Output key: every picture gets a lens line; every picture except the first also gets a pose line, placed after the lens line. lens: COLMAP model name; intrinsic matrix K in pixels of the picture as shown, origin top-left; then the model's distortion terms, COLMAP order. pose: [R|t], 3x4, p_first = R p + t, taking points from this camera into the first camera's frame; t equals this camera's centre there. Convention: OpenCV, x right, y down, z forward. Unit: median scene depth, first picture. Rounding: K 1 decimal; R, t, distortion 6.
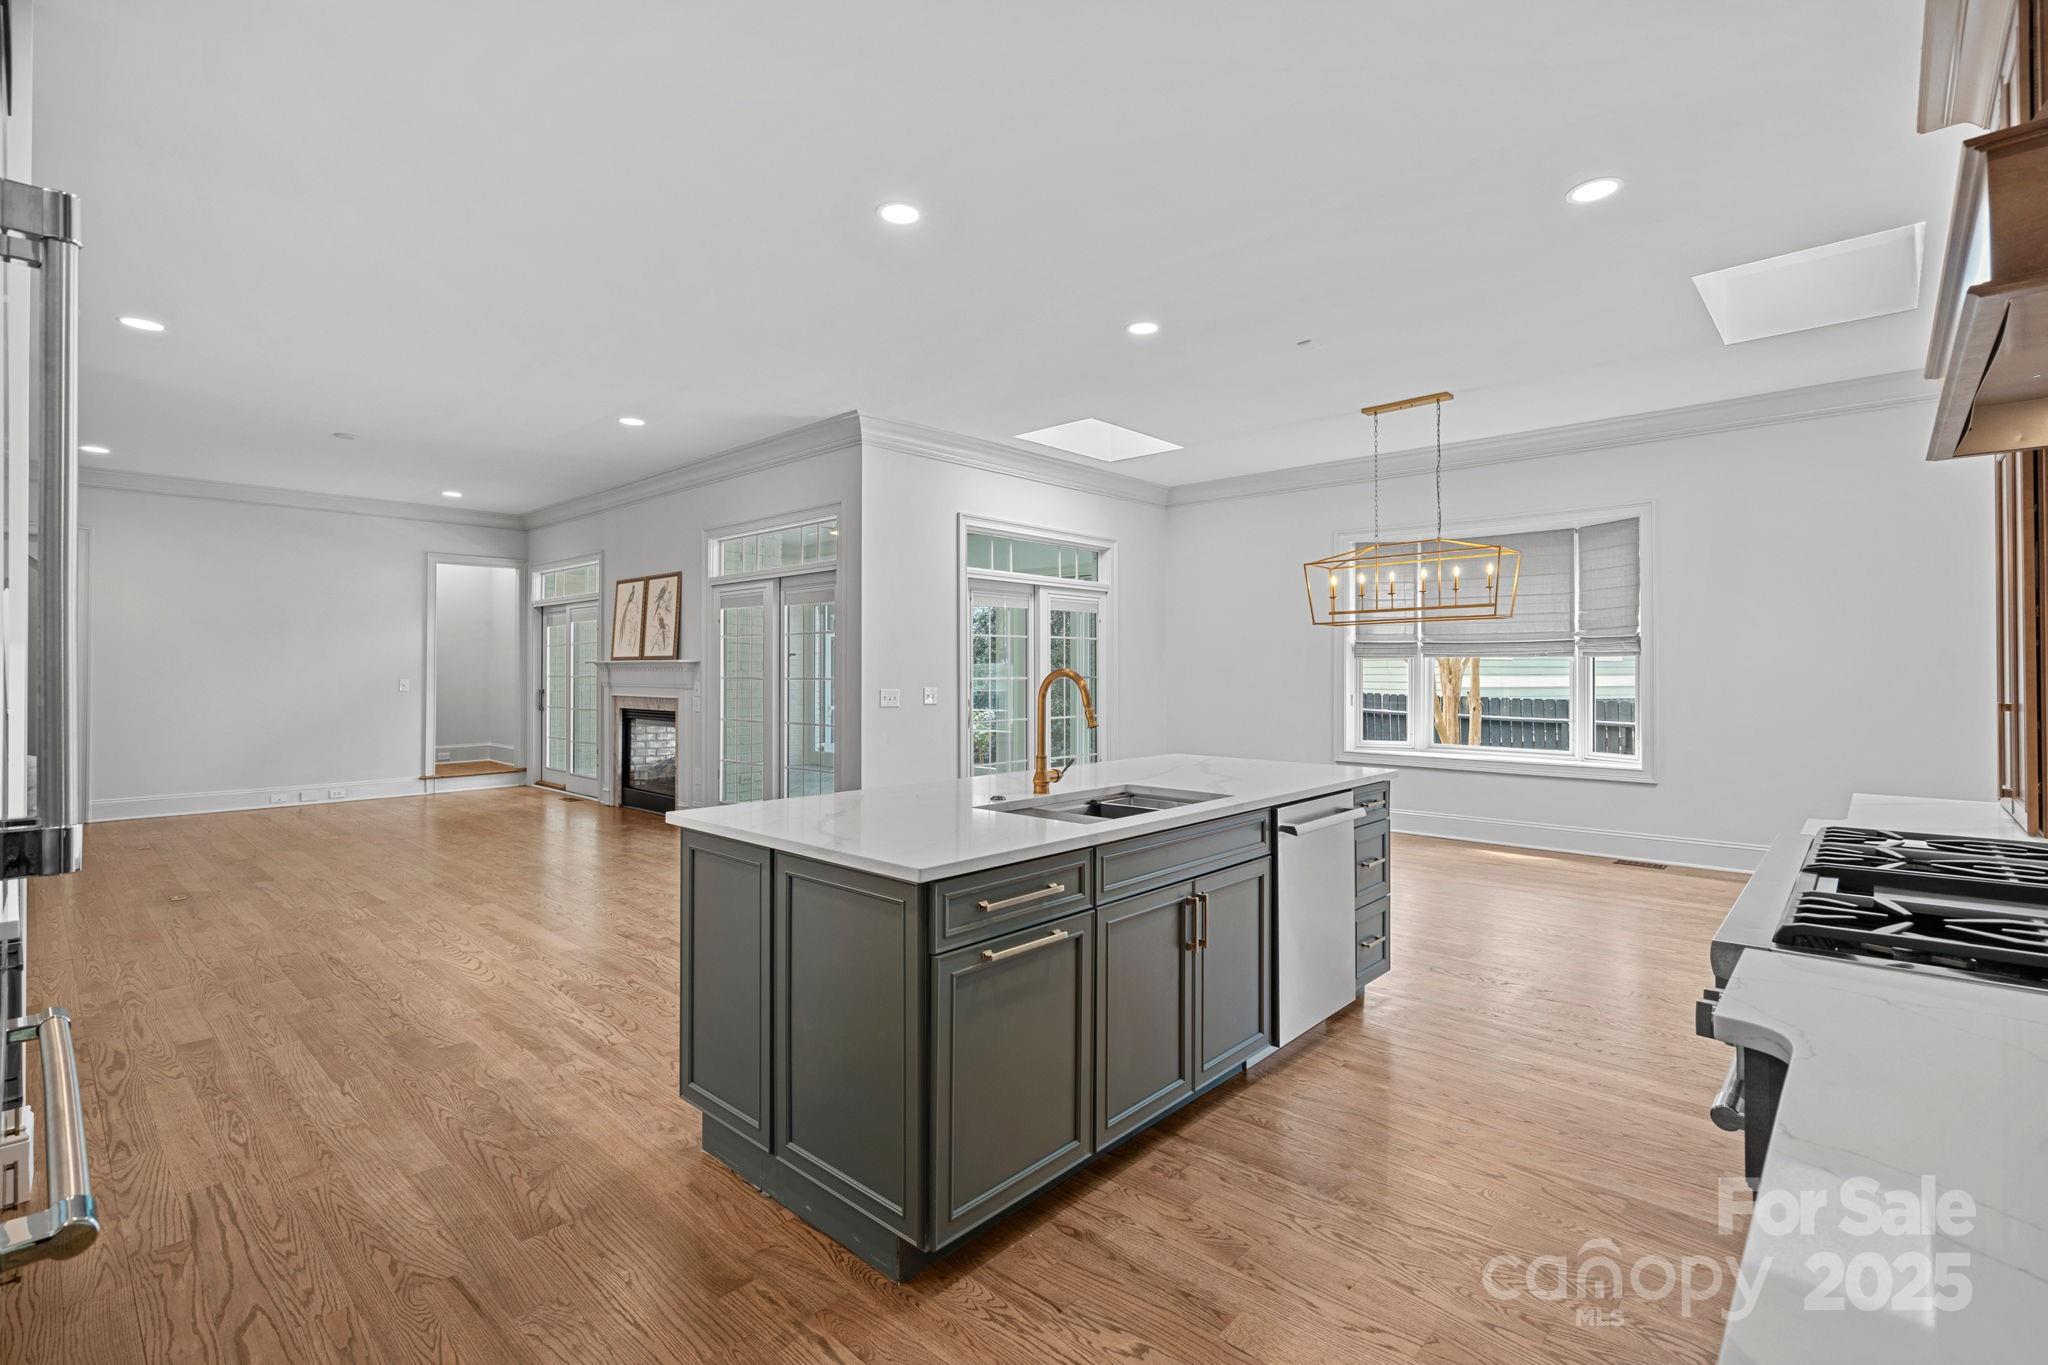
lens RADIAL K [[951.7, 0, 1054.3], [0, 951.7, 669.6], [0, 0, 1]] dist [0.000110, 0.000344]
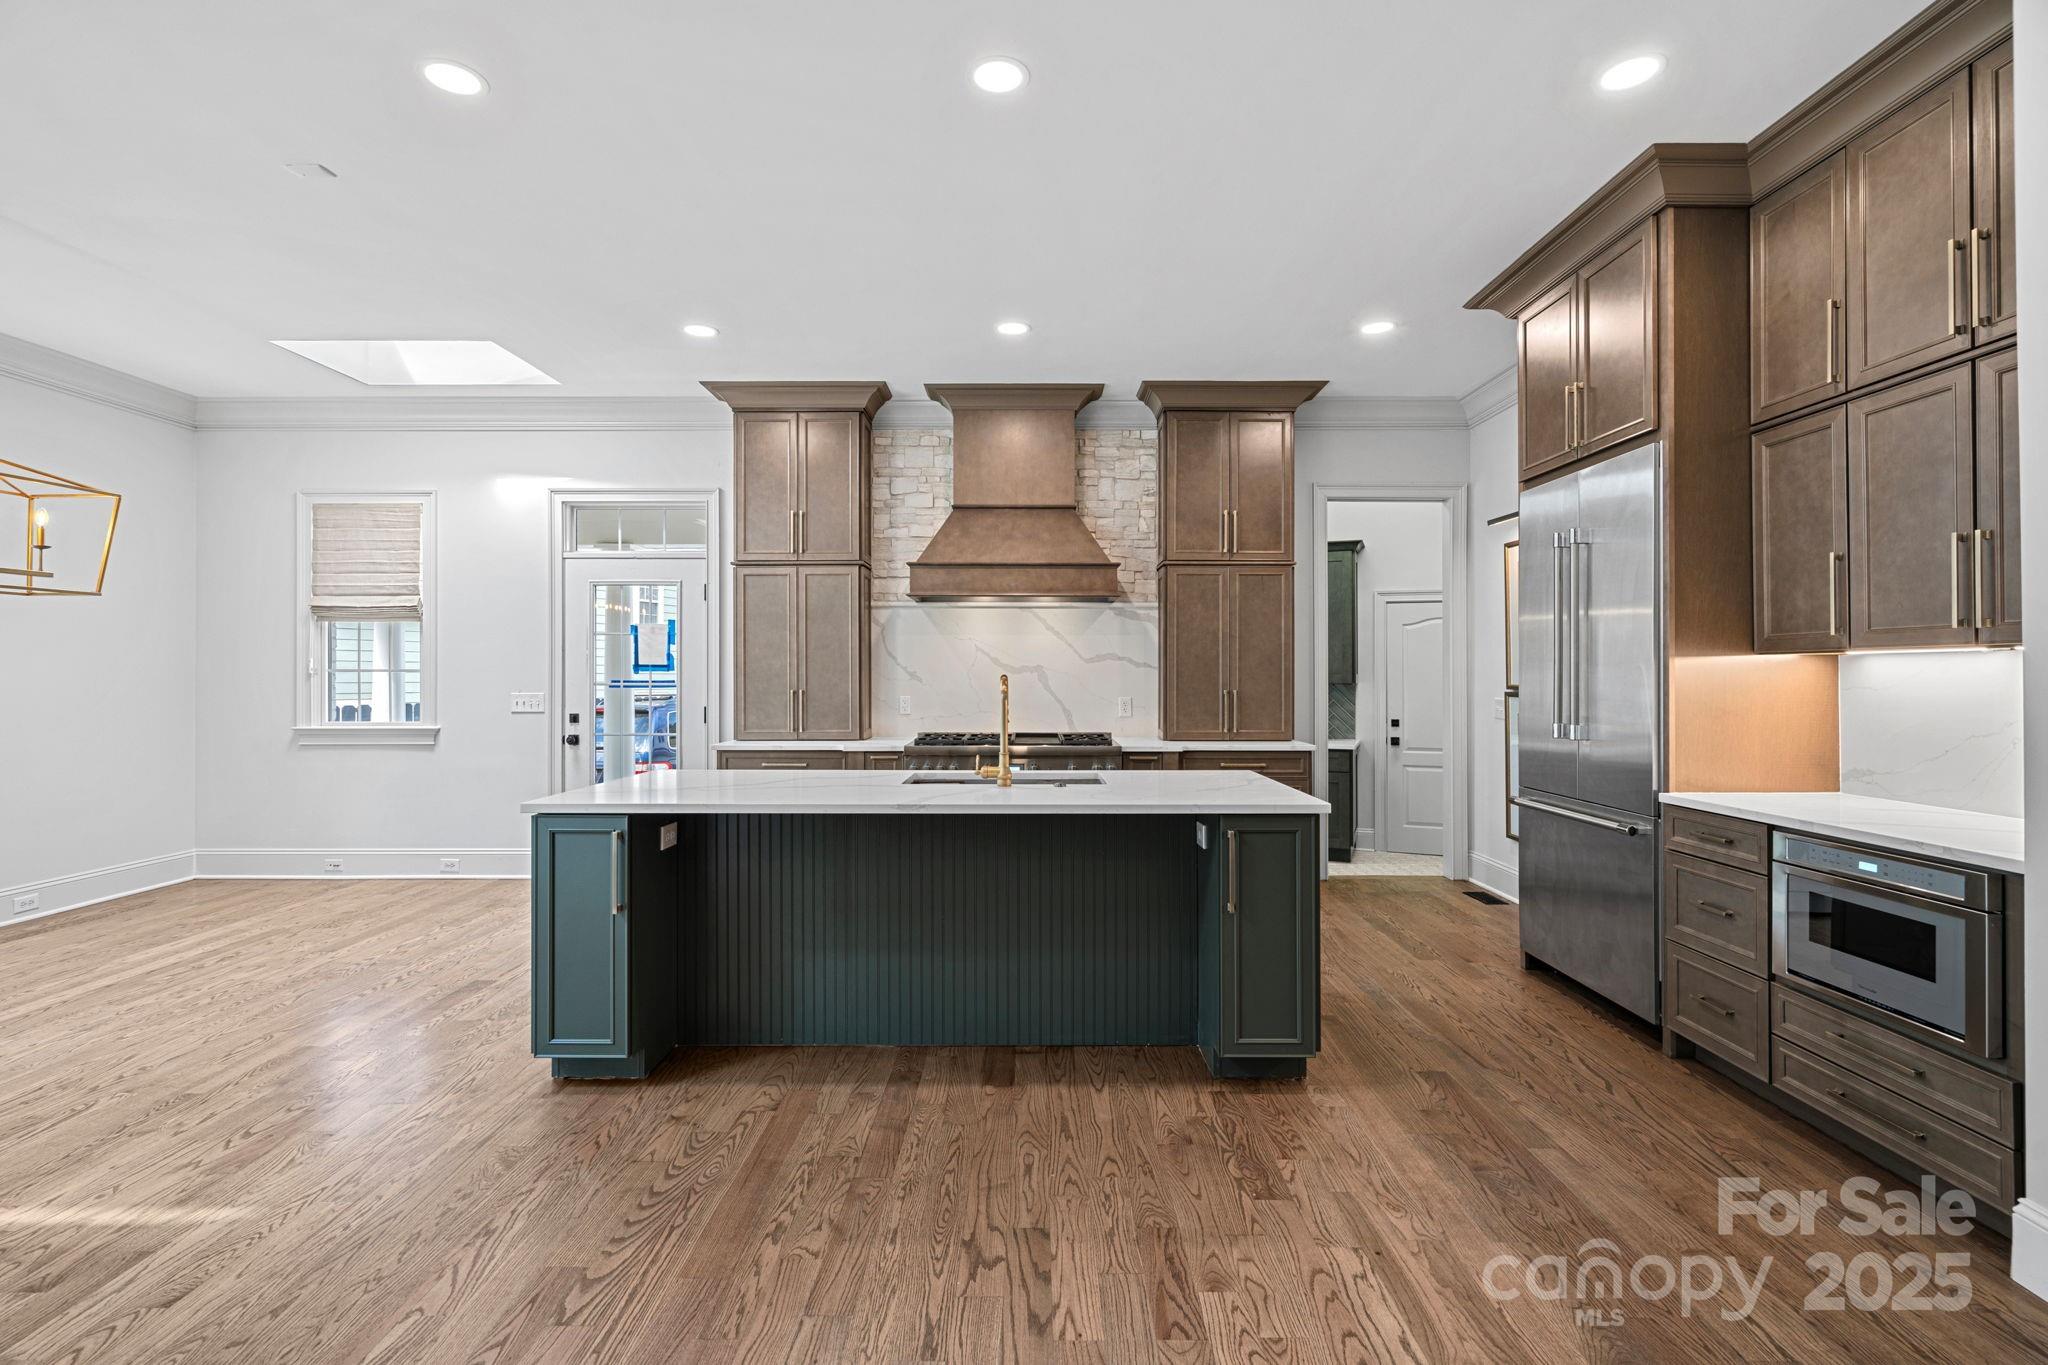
lens RADIAL K [[952.4, 0, 997.9], [0, 952.4, 672.5], [0, 0, 1]] dist [-0.001992, 0.000184]
pose [[-0.648709, 0.001424, 0.761035, -0.765160], [-0.002856, 0.999987, -0.004305, 0.000334], [-0.761031, -0.004967, -0.648696, 1.539927]]
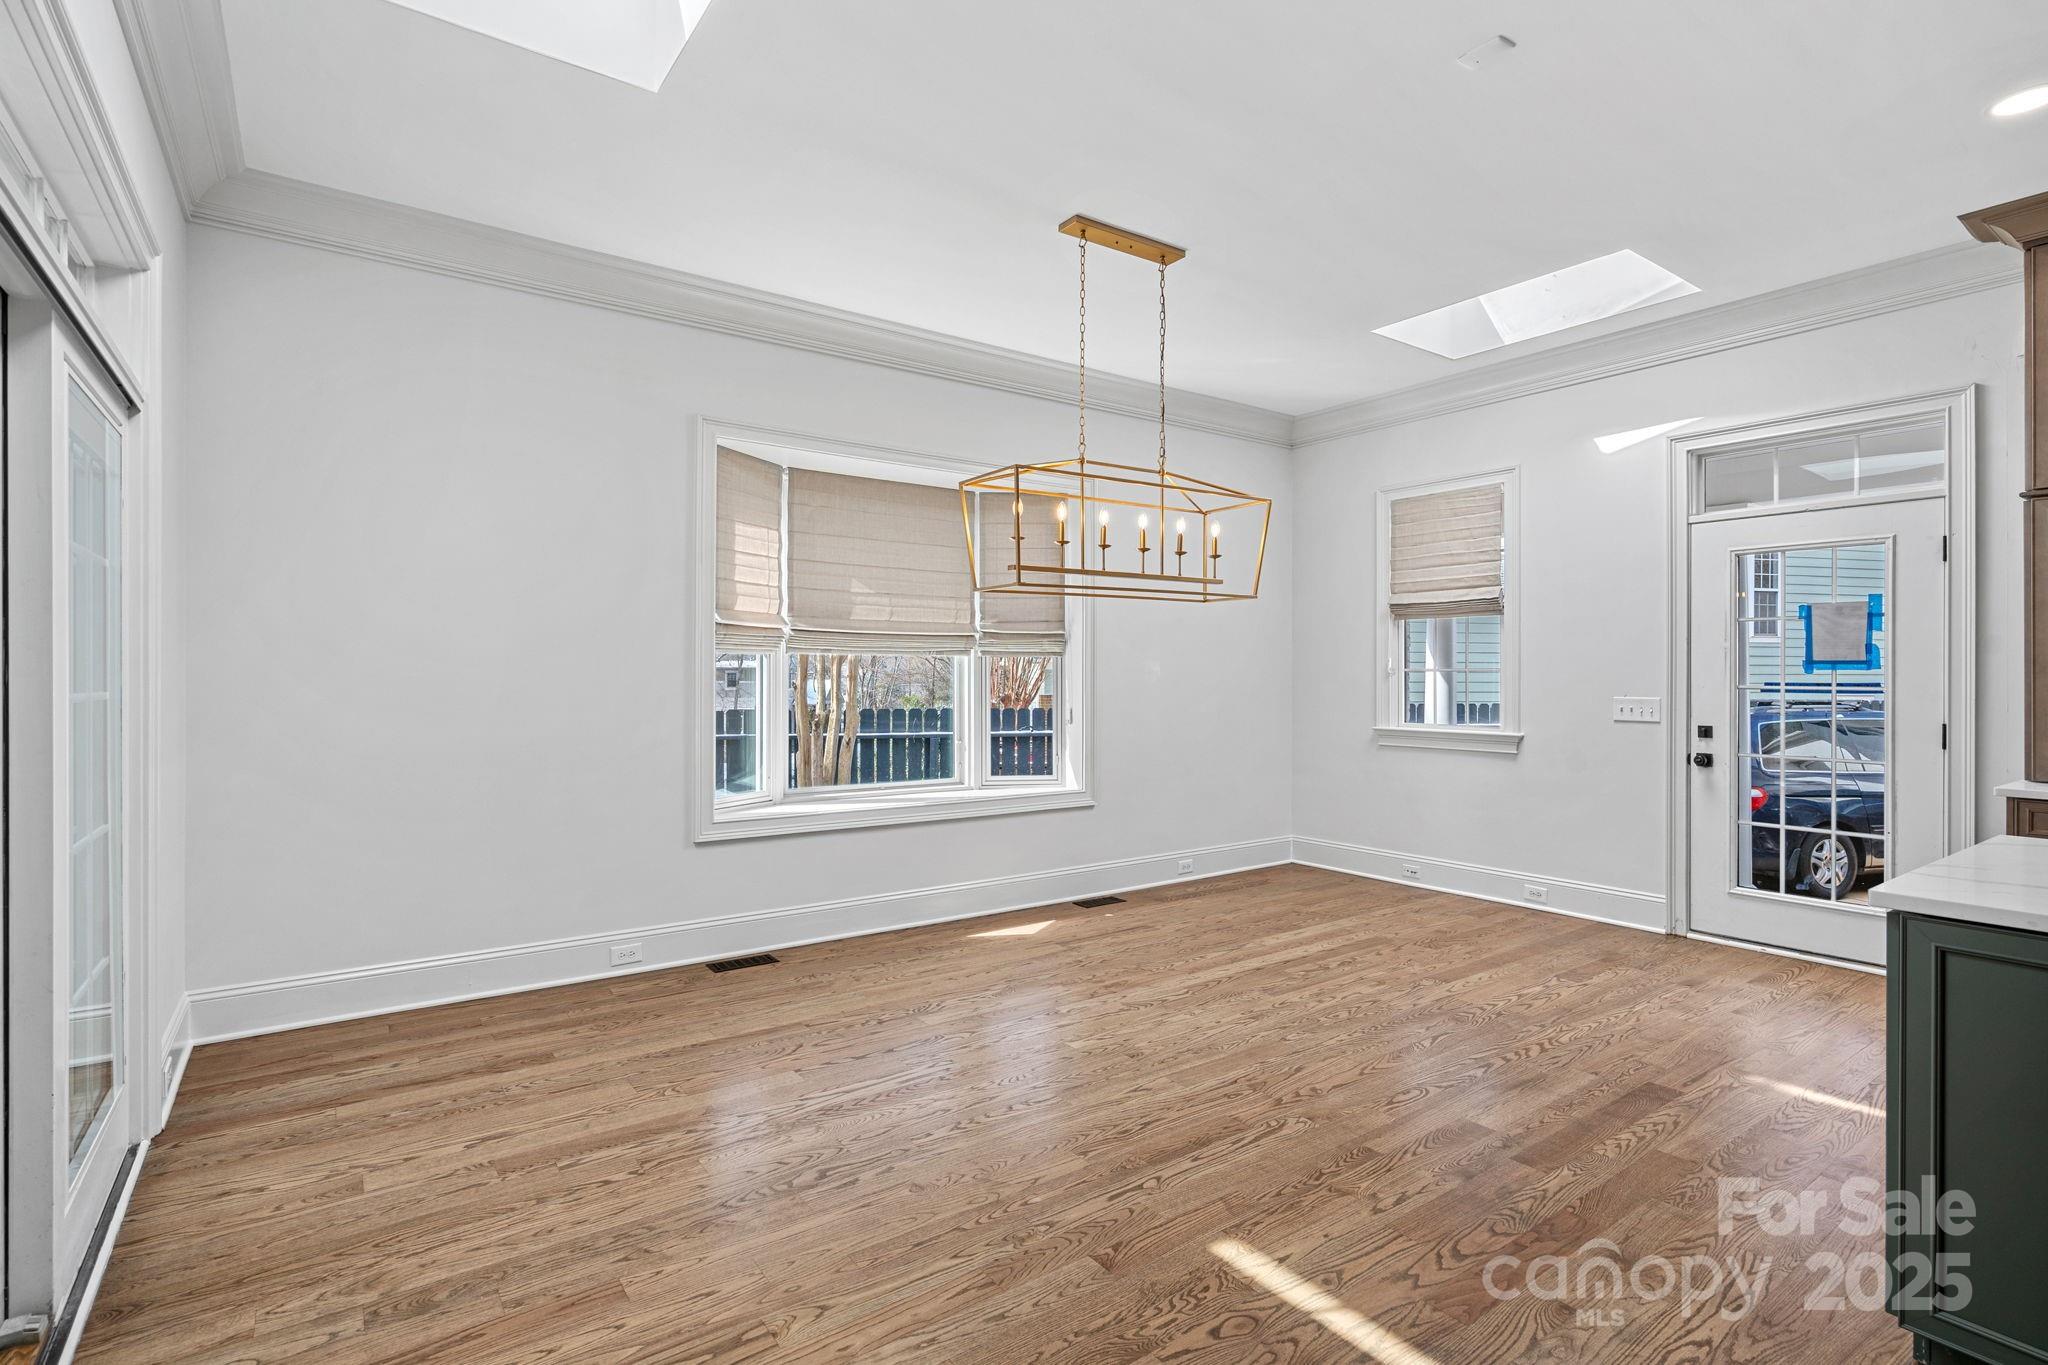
lens RADIAL K [[940.8, 0, 1012.1], [0, 940.8, 679.7], [0, 0, 1]] dist [0.000168, 0.000388]
pose [[0.226256, -0.005718, 0.974051, -0.431494], [-0.005313, 0.999961, 0.007104, 0.001897], [-0.974053, -0.006783, 0.226217, 1.646444]]
